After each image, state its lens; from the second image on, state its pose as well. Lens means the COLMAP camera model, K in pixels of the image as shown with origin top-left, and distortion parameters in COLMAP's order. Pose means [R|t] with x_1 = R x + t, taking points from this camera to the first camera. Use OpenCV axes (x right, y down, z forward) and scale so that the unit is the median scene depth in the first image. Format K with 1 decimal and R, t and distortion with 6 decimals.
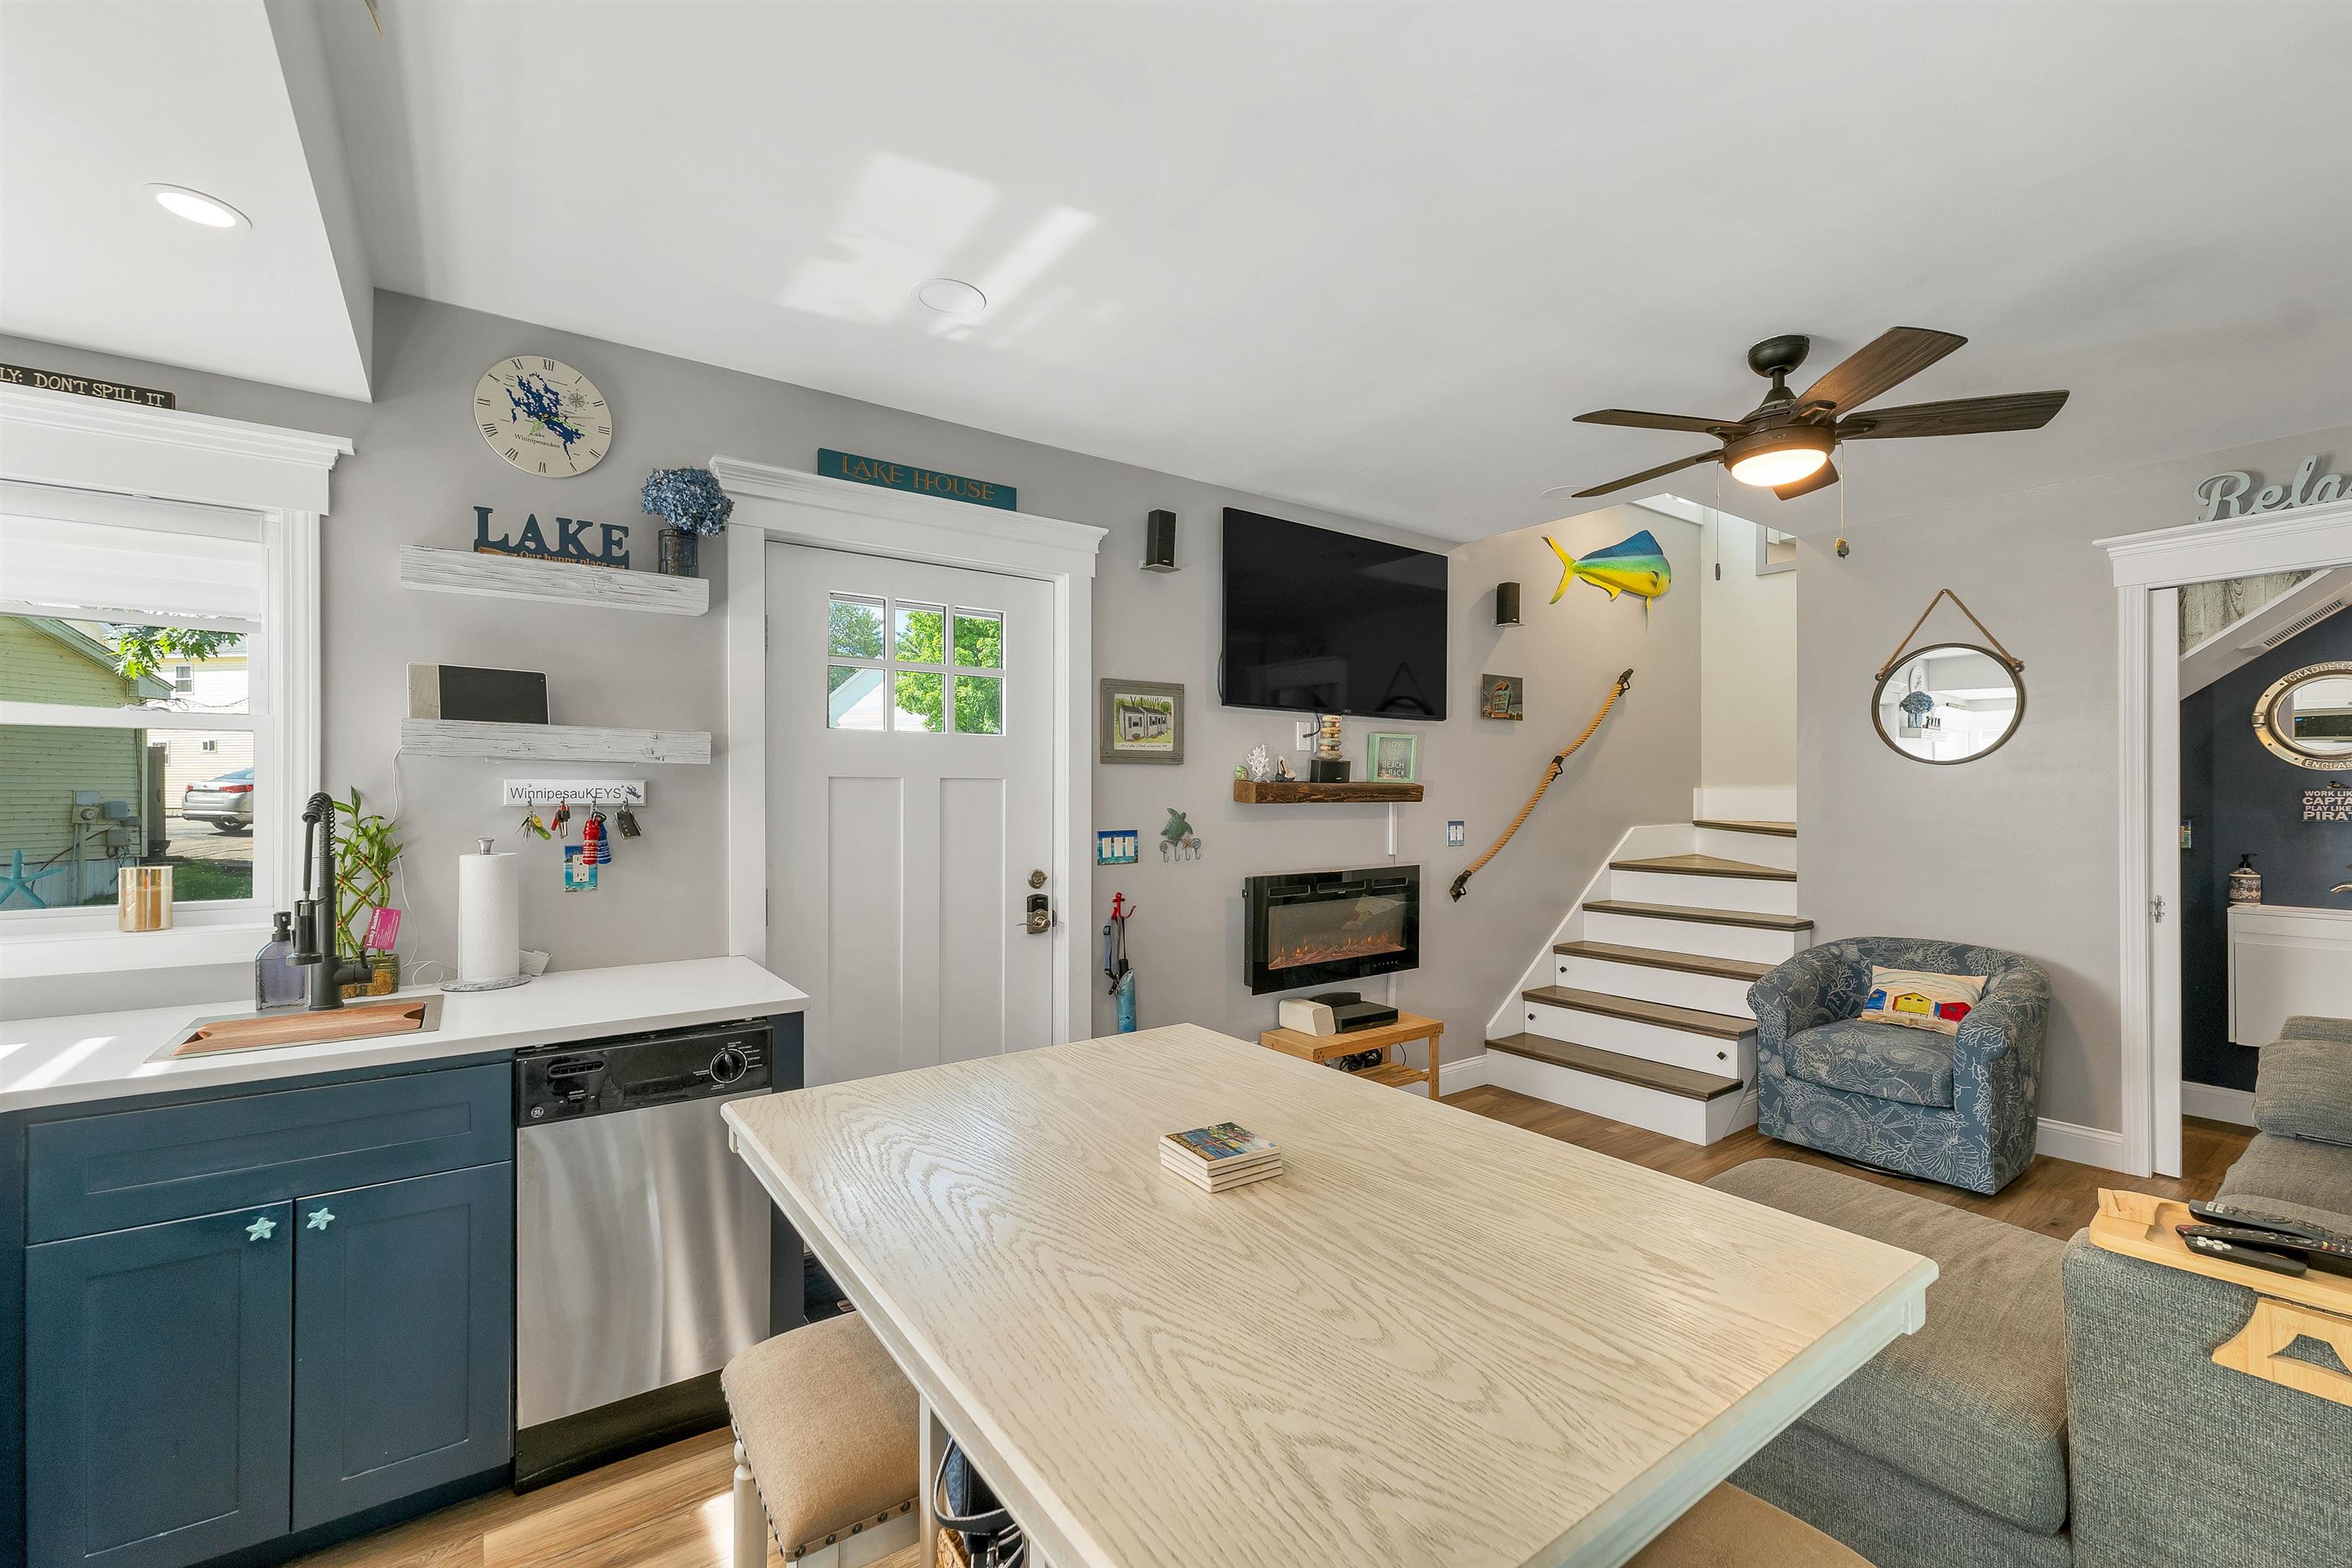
lens RADIAL K [[965.2, 0, 1144.4], [0, 965.2, 799.4], [0, 0, 1]] dist [-0.000588, -0.000030]
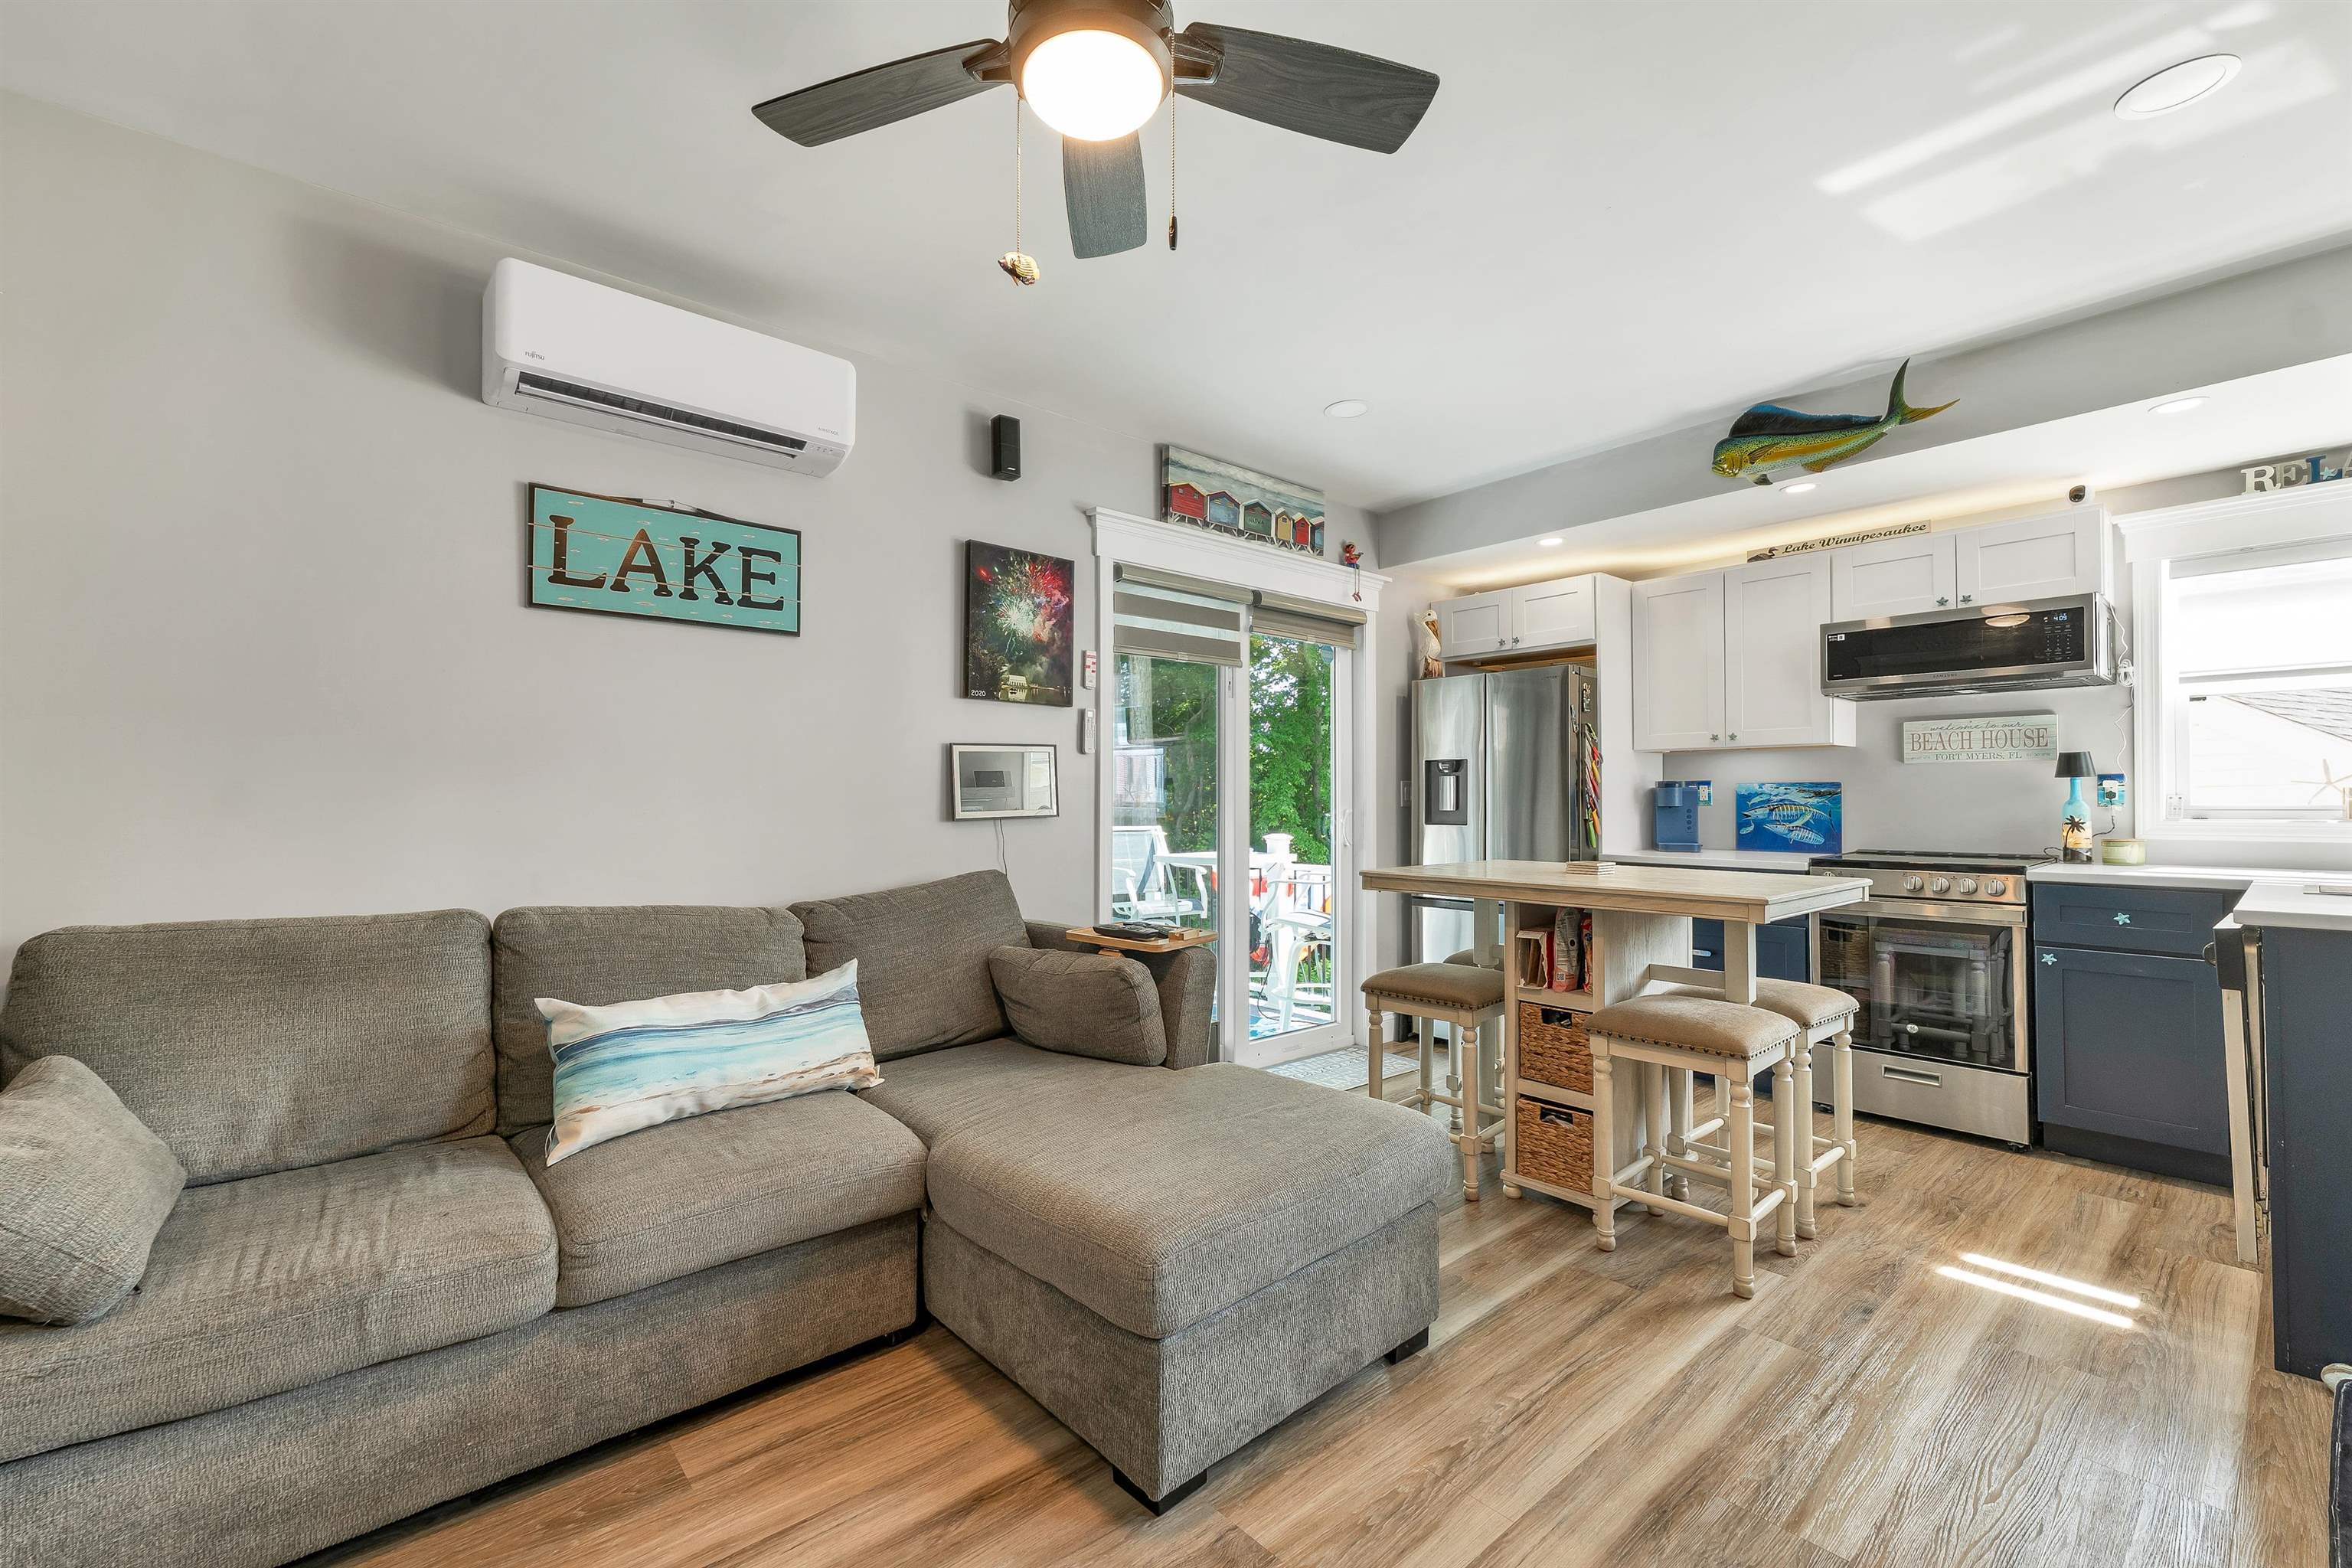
lens RADIAL K [[996.0, 0, 1139.7], [0, 996.0, 793.3], [0, 0, 1]] dist [-0.001456, 0.000049]
pose [[-0.996549, 0.001291, -0.083000, 0.735238], [0.001904, 0.999971, -0.007307, 0.088290], [0.082988, -0.007439, -0.996523, 1.740502]]
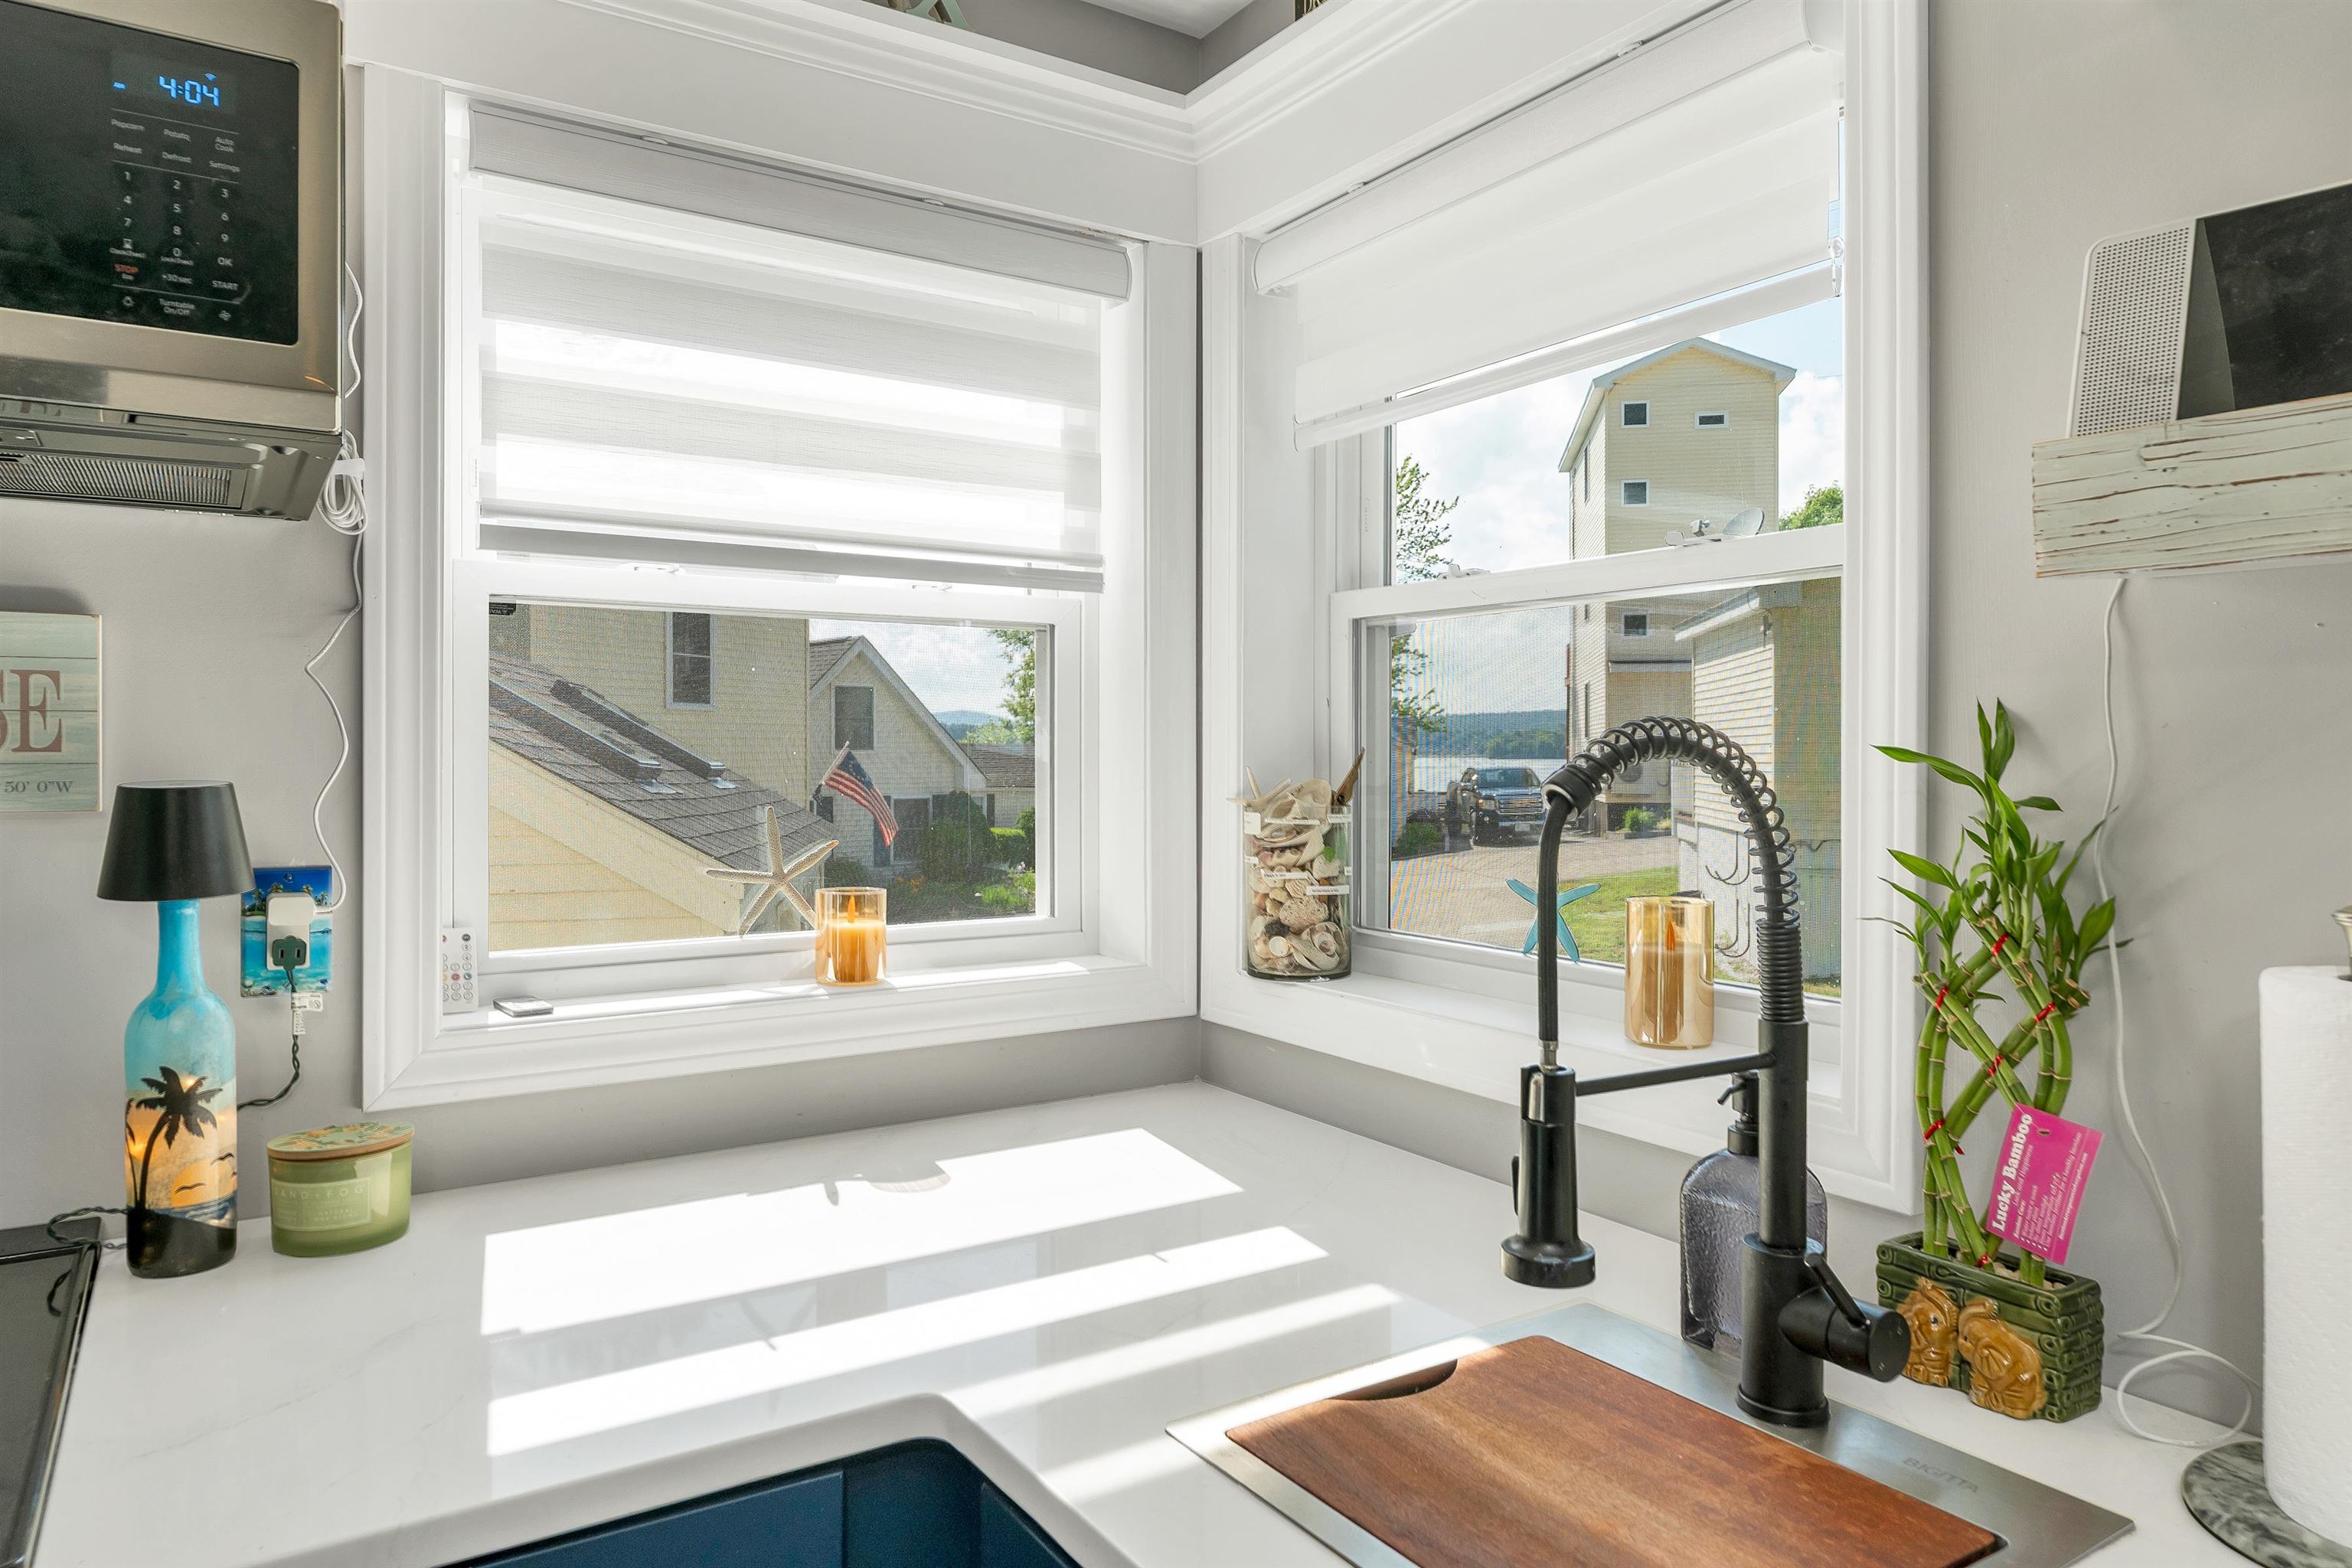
lens RADIAL K [[1476.4, 0, 1187.3], [0, 1476.4, 760.5], [0, 0, 1]] dist [-0.004747, -0.000502]
pose [[-0.034594, 0.004556, -0.999391, -0.315257], [-0.003730, 0.999982, 0.004688, 0.004051], [0.999394, 0.003890, -0.034576, 0.712031]]
